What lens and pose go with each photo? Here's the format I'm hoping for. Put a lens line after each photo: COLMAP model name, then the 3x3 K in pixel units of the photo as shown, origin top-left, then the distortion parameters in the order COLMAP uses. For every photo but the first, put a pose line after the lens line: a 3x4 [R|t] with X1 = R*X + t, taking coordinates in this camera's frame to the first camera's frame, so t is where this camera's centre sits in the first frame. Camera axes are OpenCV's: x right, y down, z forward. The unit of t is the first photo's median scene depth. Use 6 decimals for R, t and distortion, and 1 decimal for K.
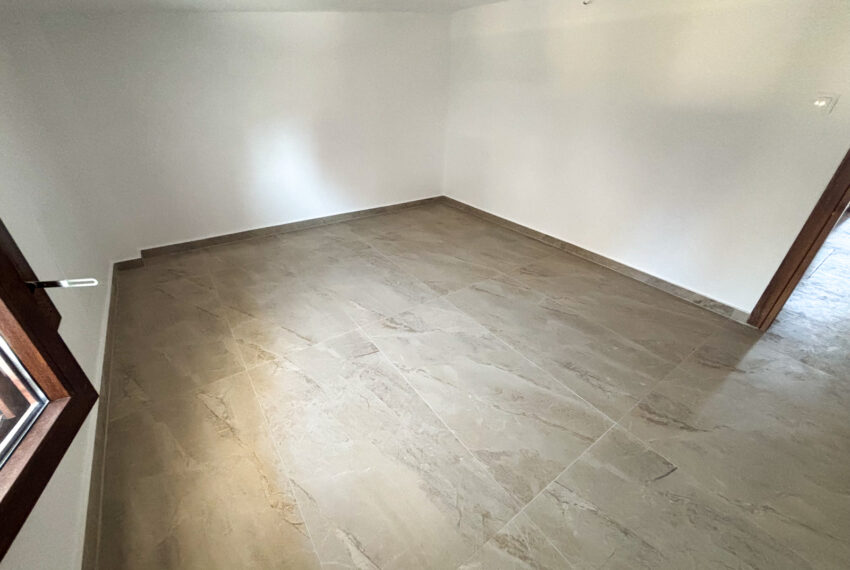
lens RADIAL K [[345.2, 0, 424.8], [0, 345.2, 283.4], [0, 0, 1]] dist [0.000361, -0.000094]
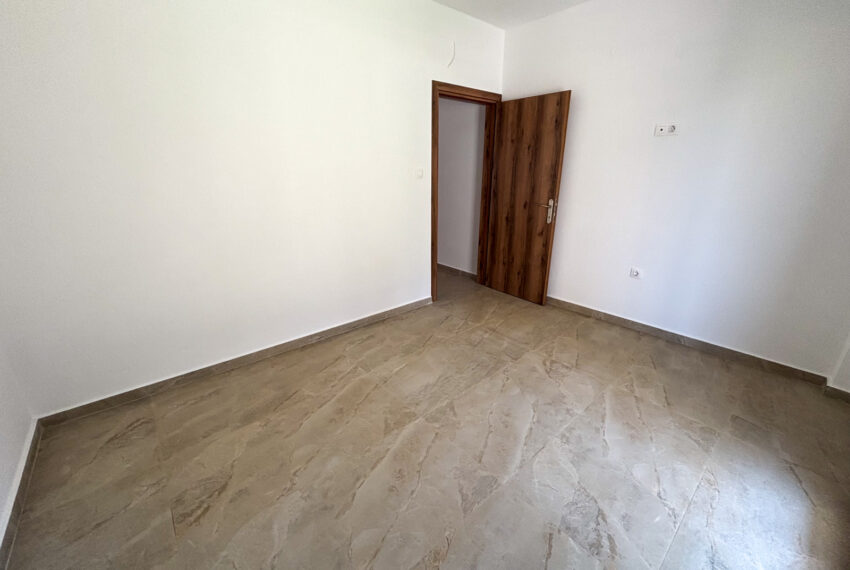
lens RADIAL K [[343.4, 0, 425.0], [0, 343.4, 285.0], [0, 0, 1]] dist [0.000553, -0.000423]
pose [[-0.087012, -0.347689, 0.933564, -0.788951], [0.495620, 0.797804, 0.343322, -0.633171], [-0.864170, 0.492566, 0.102903, 0.864941]]
